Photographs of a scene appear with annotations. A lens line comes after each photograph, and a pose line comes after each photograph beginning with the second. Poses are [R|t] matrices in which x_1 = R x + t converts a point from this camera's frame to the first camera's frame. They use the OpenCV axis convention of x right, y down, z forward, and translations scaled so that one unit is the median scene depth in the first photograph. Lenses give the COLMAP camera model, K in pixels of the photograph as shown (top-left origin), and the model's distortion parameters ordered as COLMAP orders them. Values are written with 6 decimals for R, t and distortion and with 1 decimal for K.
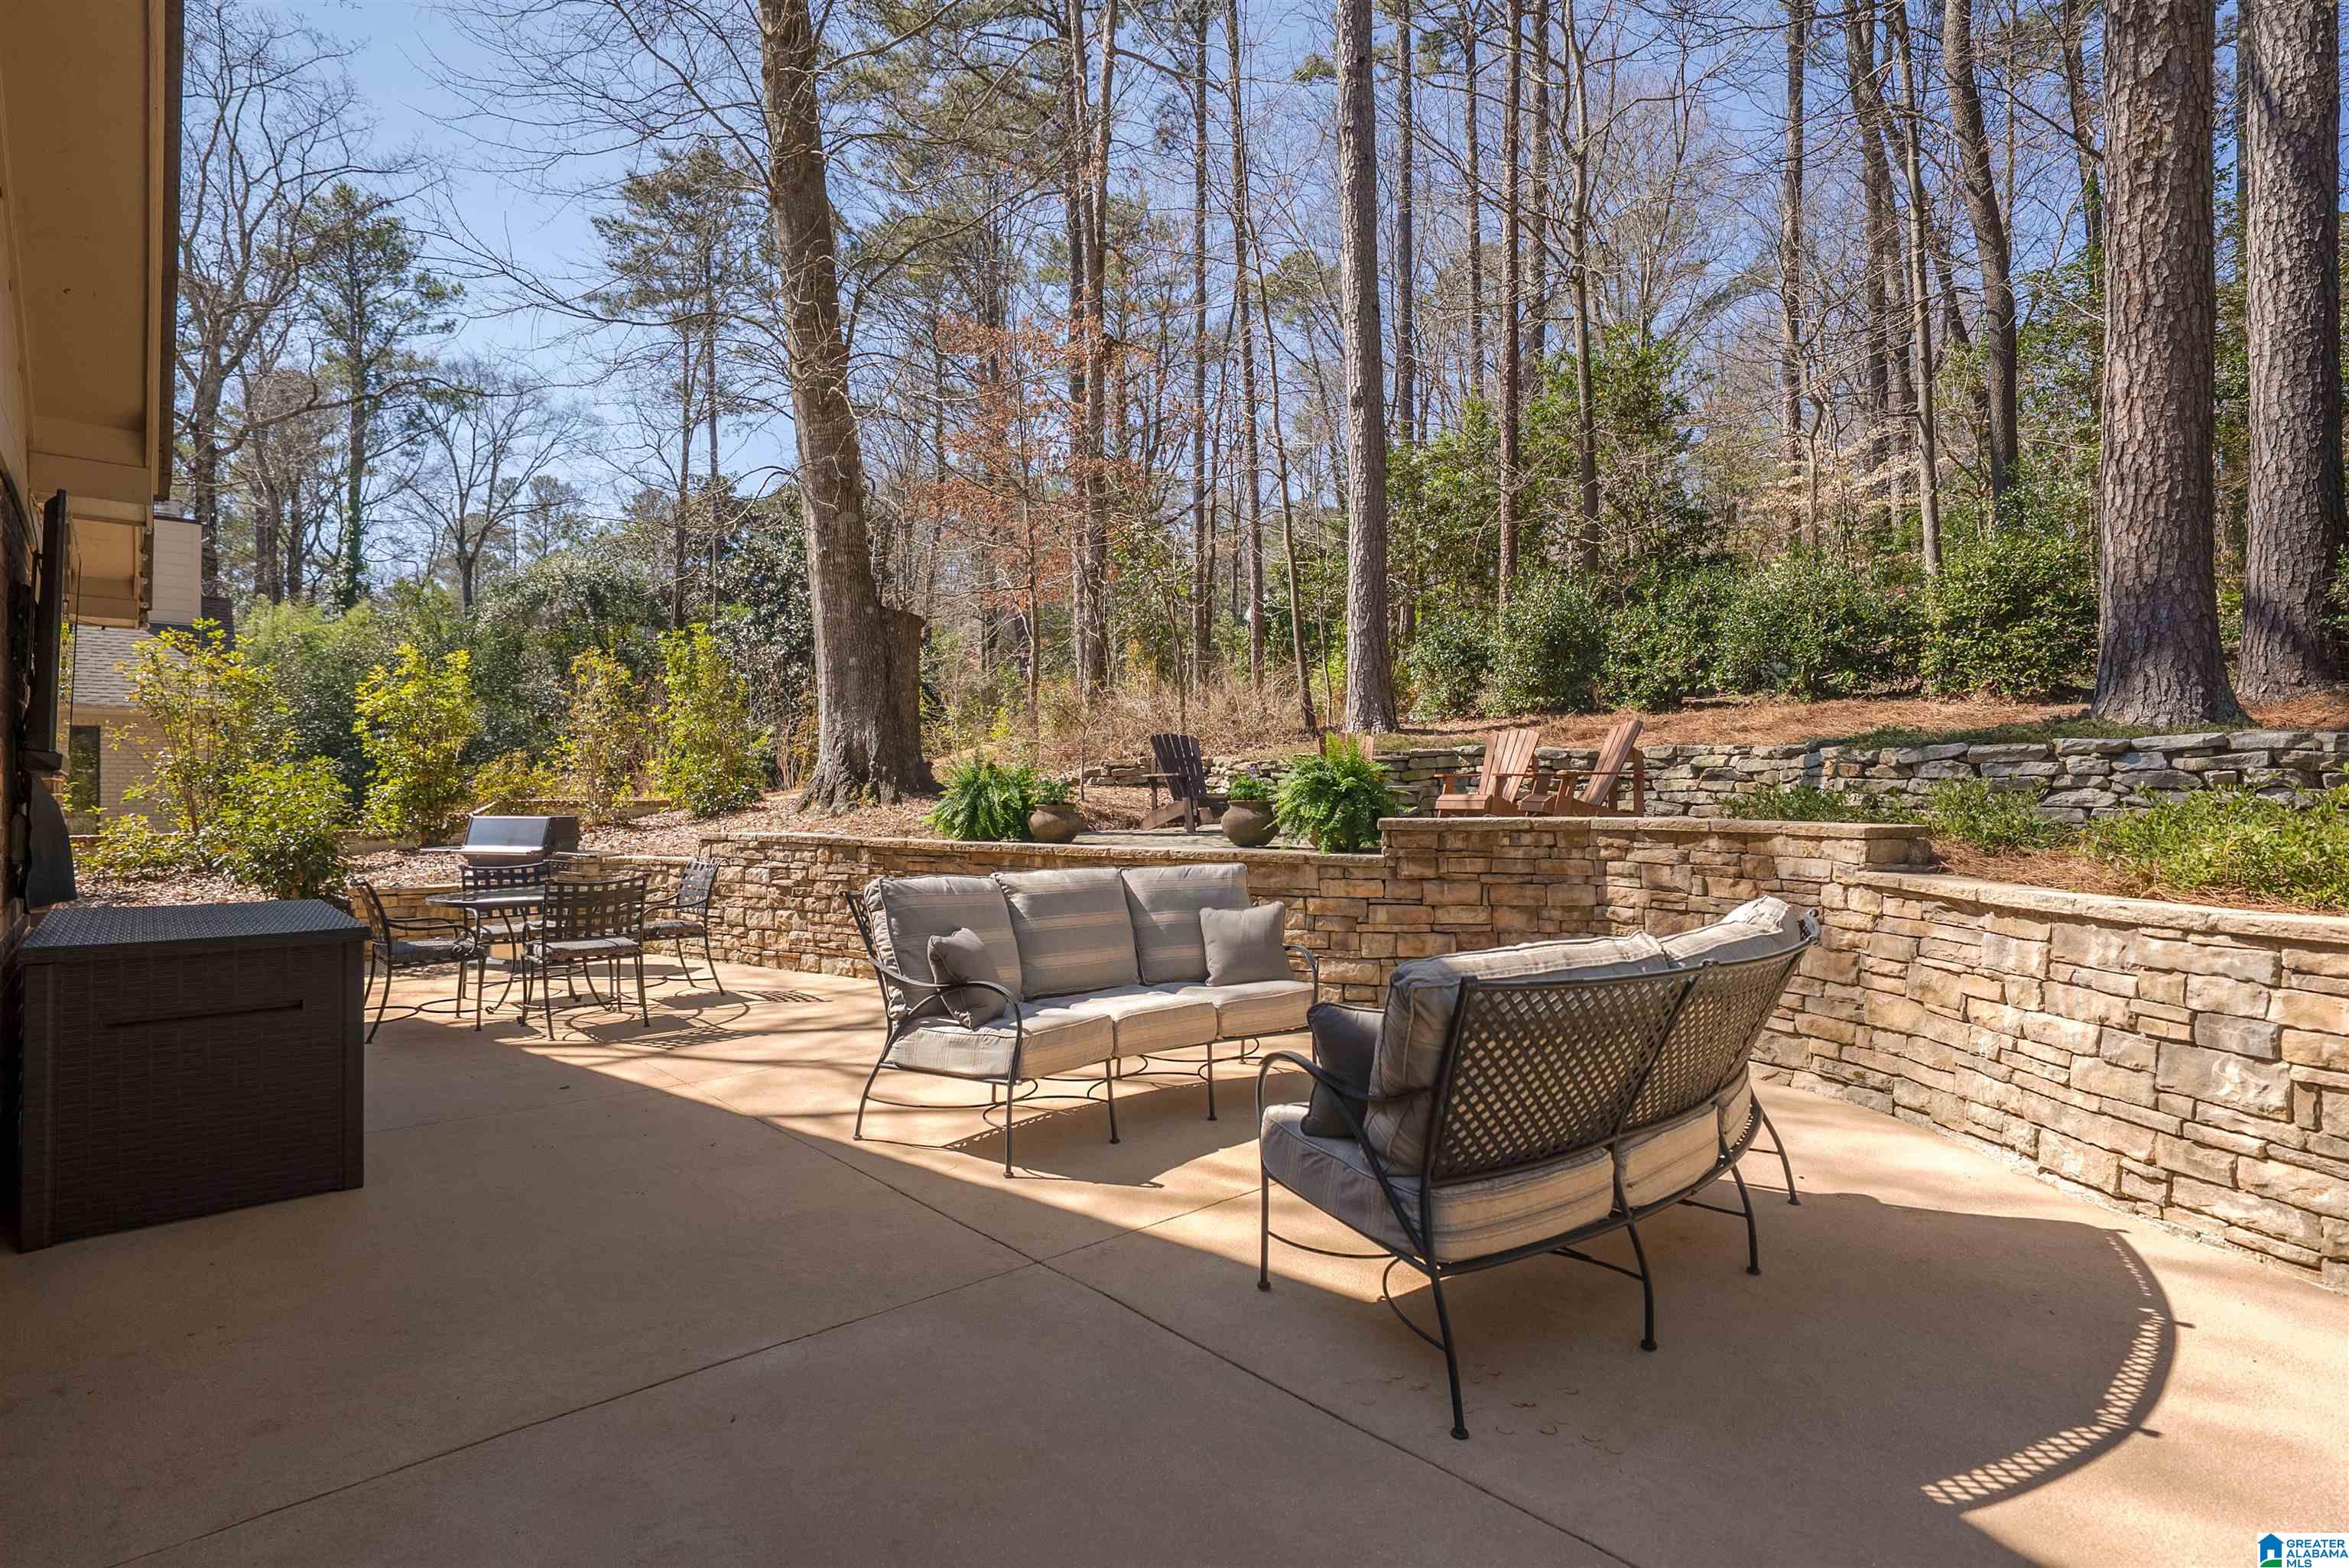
lens RADIAL K [[1155.6, 0, 1186.6], [0, 1155.6, 795.9], [0, 0, 1]] dist [0.004948, 0.001519]
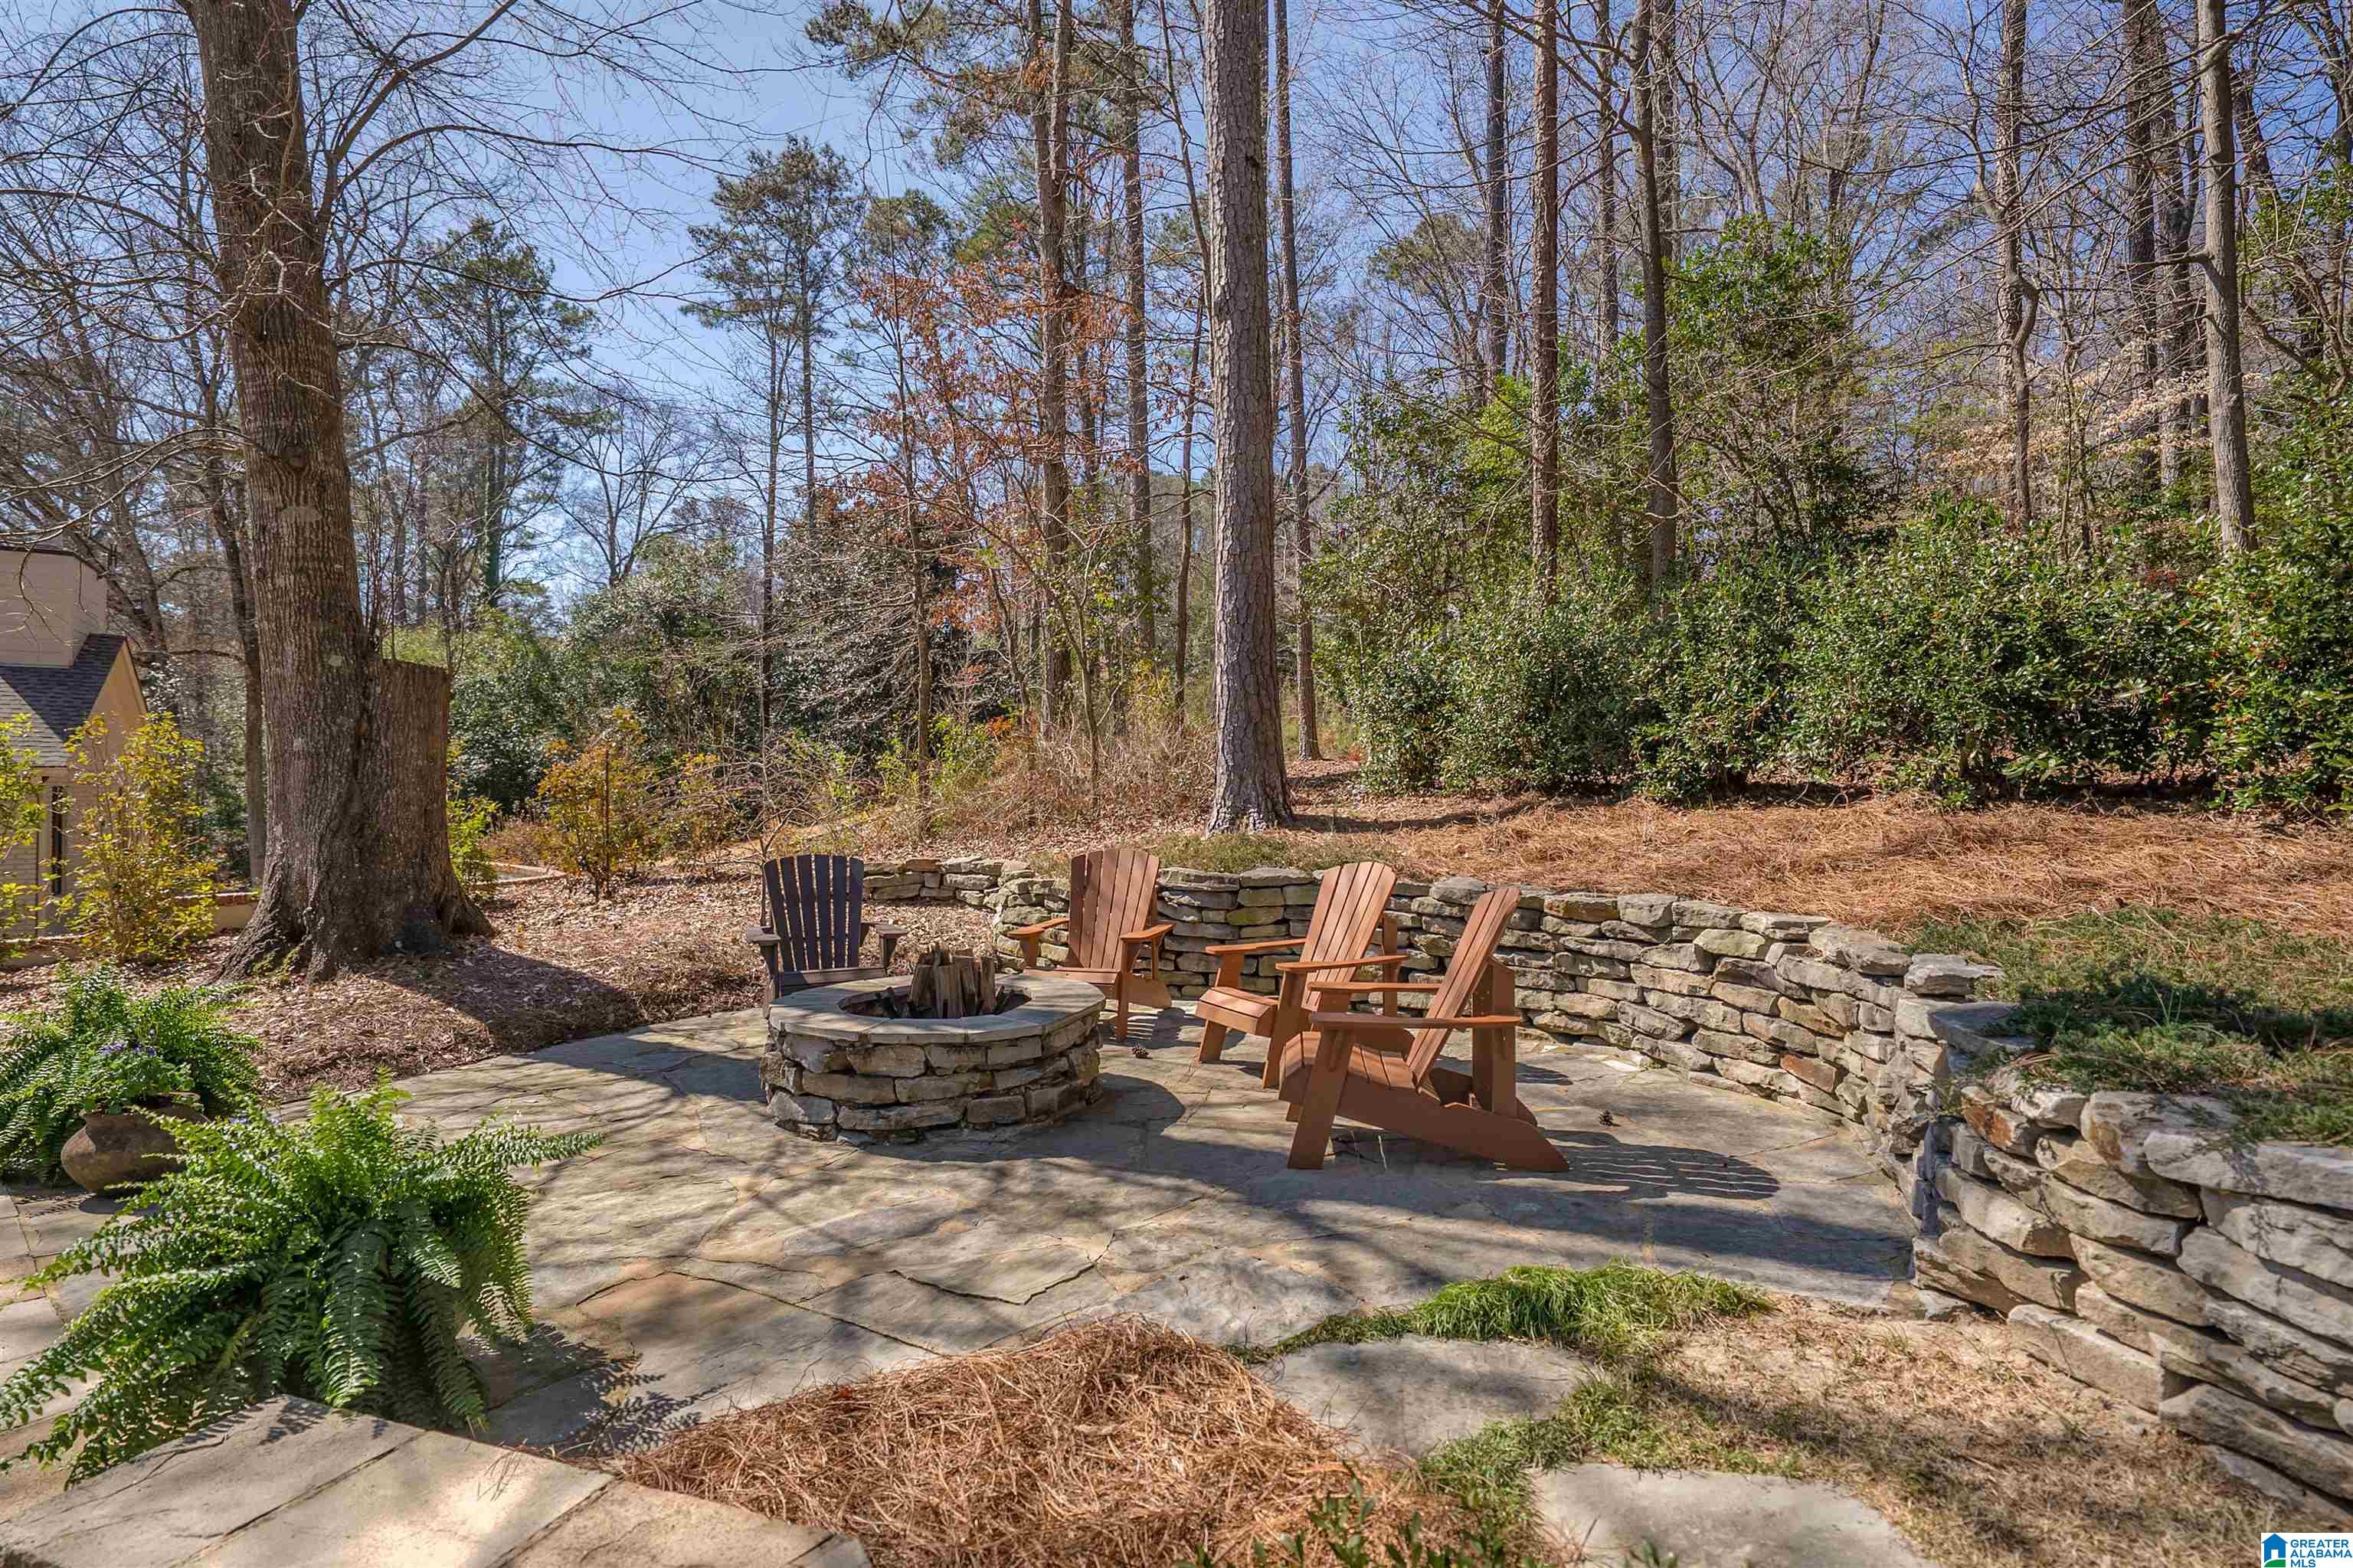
lens RADIAL K [[1157.7, 0, 1188.7], [0, 1157.7, 795.9], [0, 0, 1]] dist [0.004948, 0.001519]
pose [[0.988508, -0.000936, -0.151164, 0.240676], [0.001024, 0.999999, 0.000503, -0.075205], [0.151164, -0.000652, 0.988509, 0.385061]]
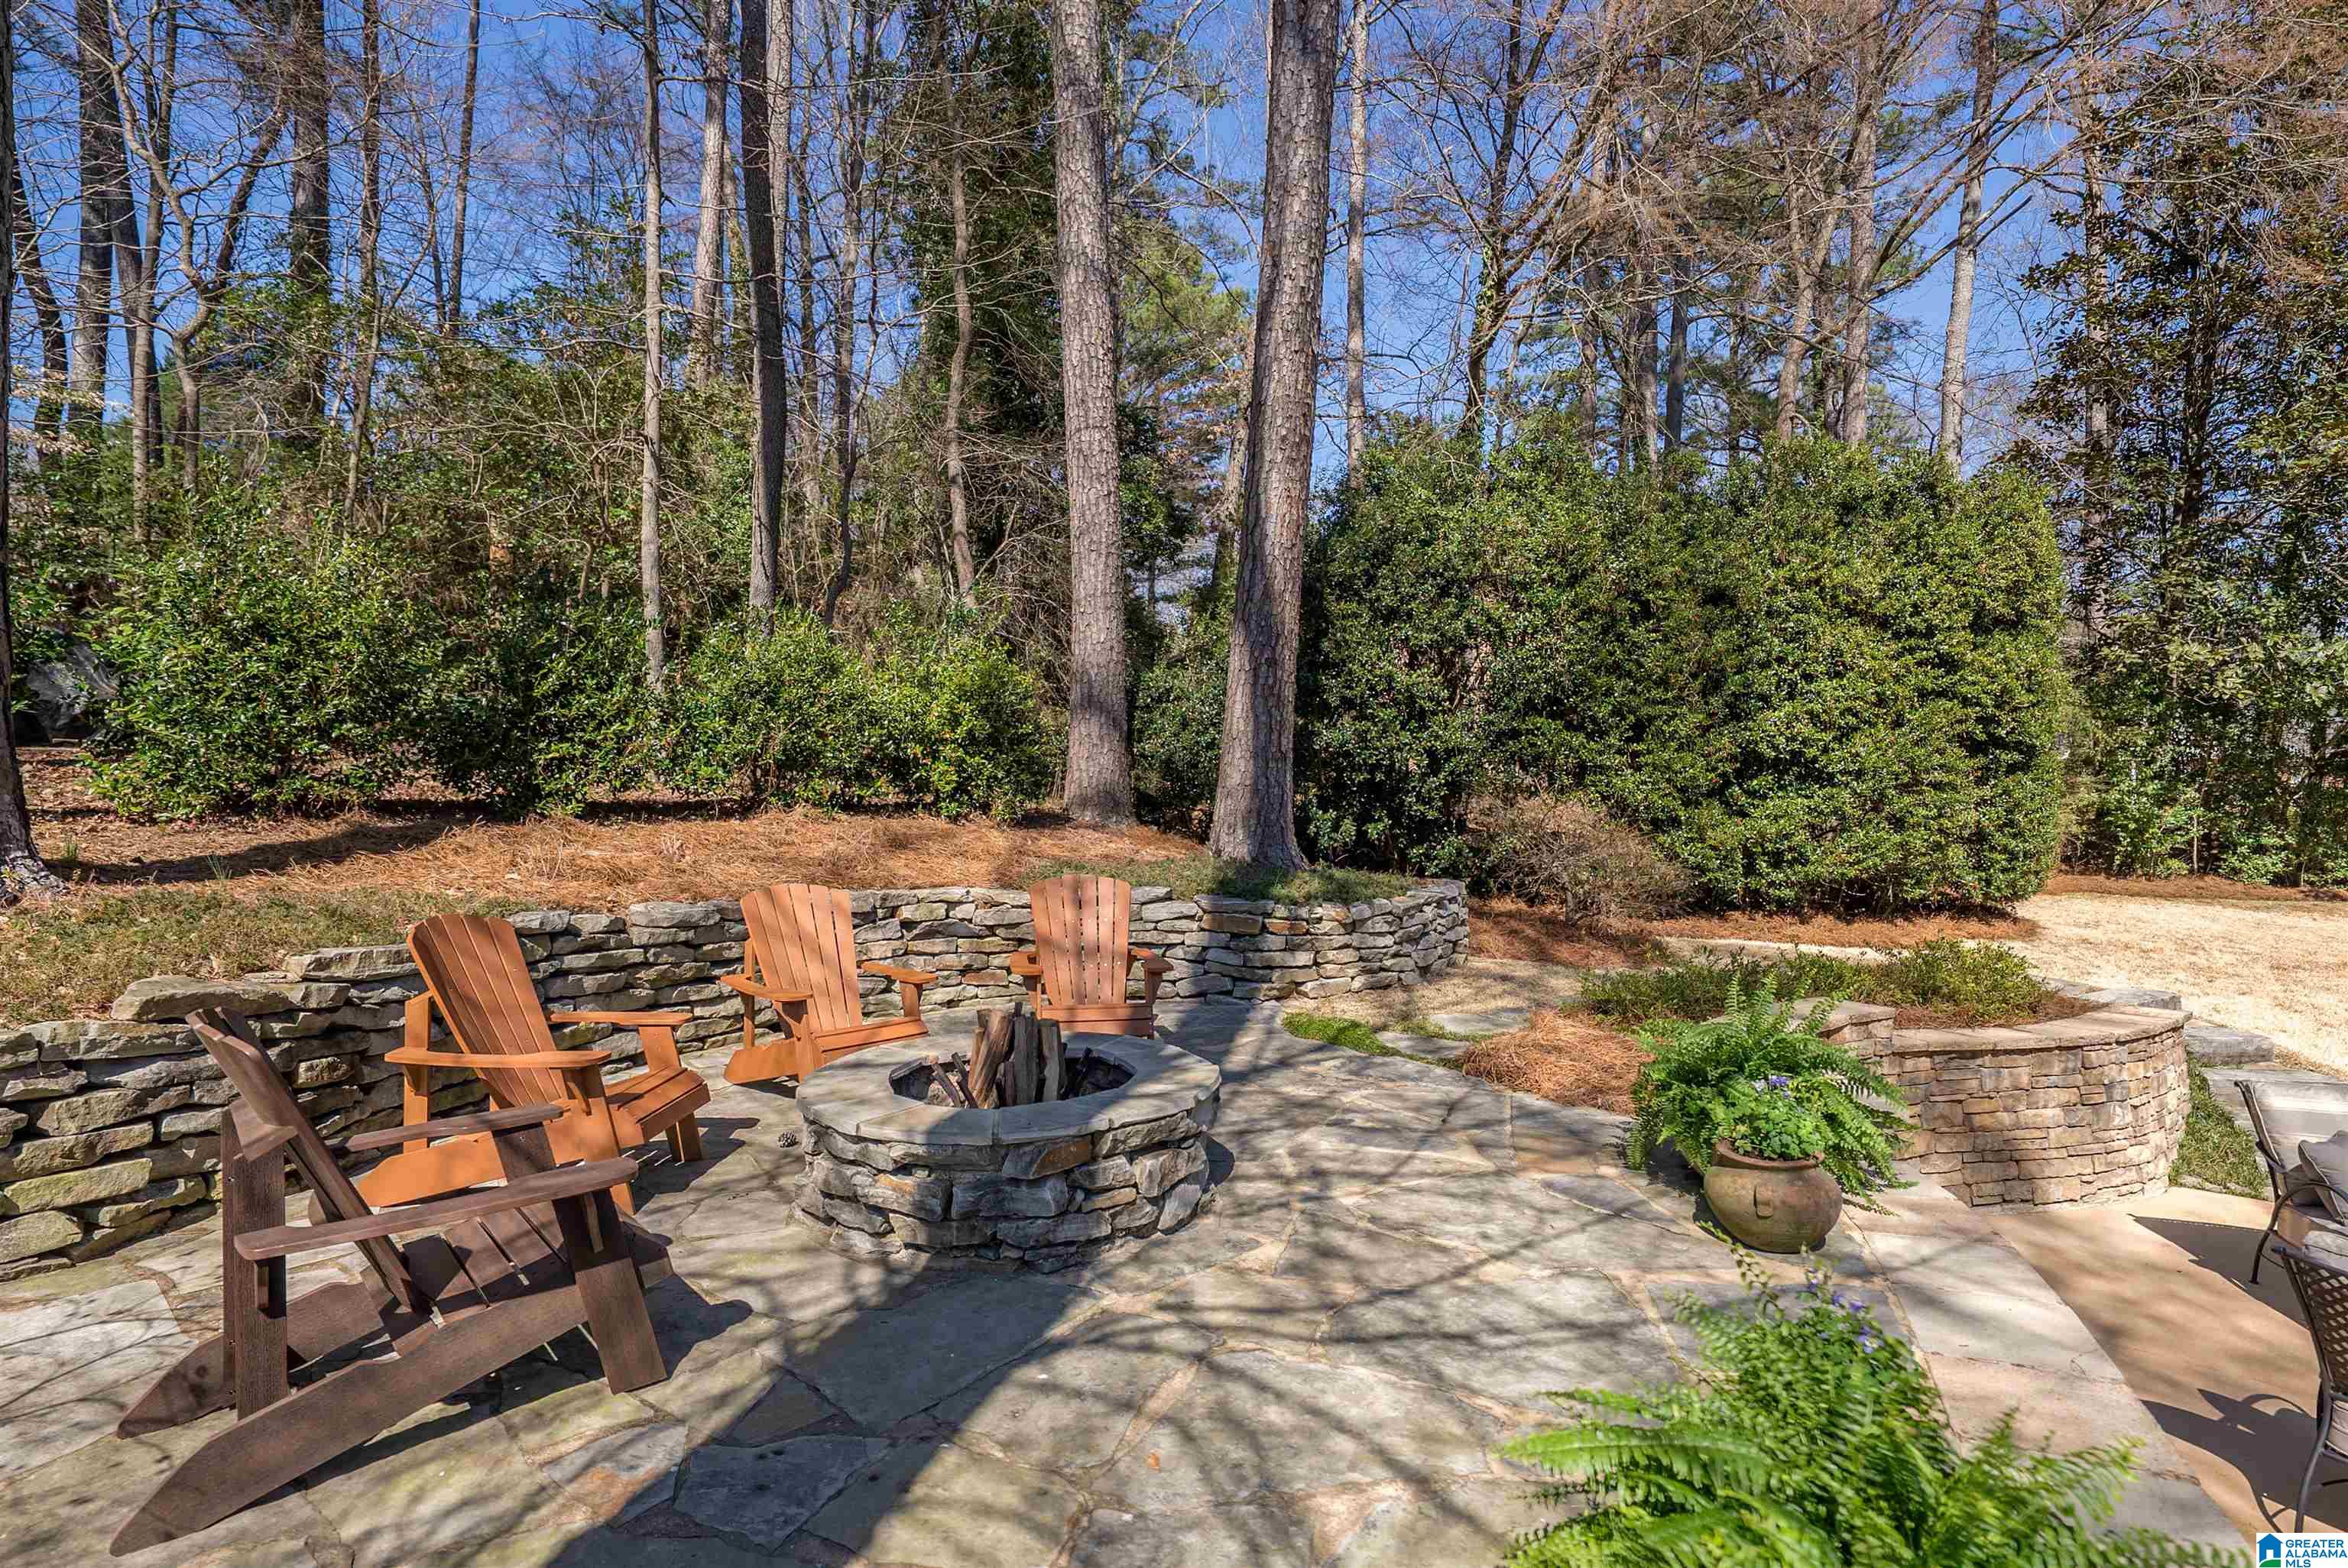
lens RADIAL K [[1202.9, 0, 1174.0], [0, 1202.9, 784.0], [0, 0, 1]] dist [0.013603, 0.001686]
pose [[-0.144453, 0.003523, 0.989505, -0.249200], [0.002619, 0.999992, -0.003178, -0.085838], [-0.989508, 0.002132, -0.144461, 0.770702]]
